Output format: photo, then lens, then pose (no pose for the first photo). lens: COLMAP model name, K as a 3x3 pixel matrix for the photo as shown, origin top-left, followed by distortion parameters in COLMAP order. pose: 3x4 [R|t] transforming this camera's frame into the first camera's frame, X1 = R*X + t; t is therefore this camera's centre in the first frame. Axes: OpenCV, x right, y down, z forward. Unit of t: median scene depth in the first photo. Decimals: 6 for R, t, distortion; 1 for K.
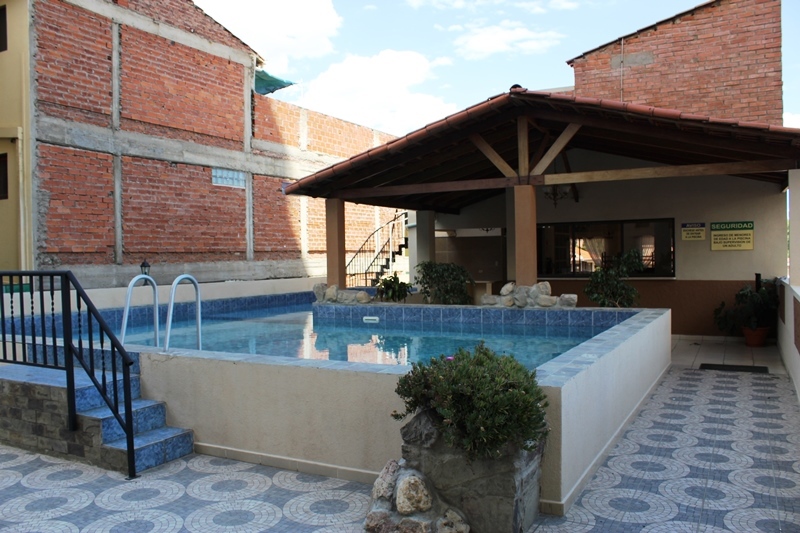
lens RADIAL K [[667.8, 0, 403.0], [0, 667.8, 265.5], [0, 0, 1]] dist [-0.020613, -0.006563]
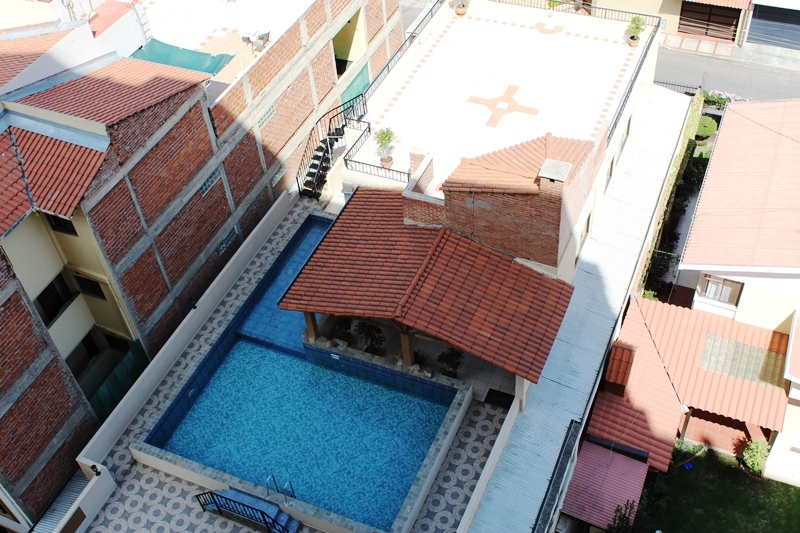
lens RADIAL K [[872.8, 0, 399.7], [0, 872.8, 266.5], [0, 0, 1]] dist [0.001819, 0.000000]
pose [[0.996477, -0.083866, -0.000736, 0.137301], [0.059351, 0.698941, 0.712712, -1.540076], [-0.059257, -0.710245, 0.701456, -0.488354]]
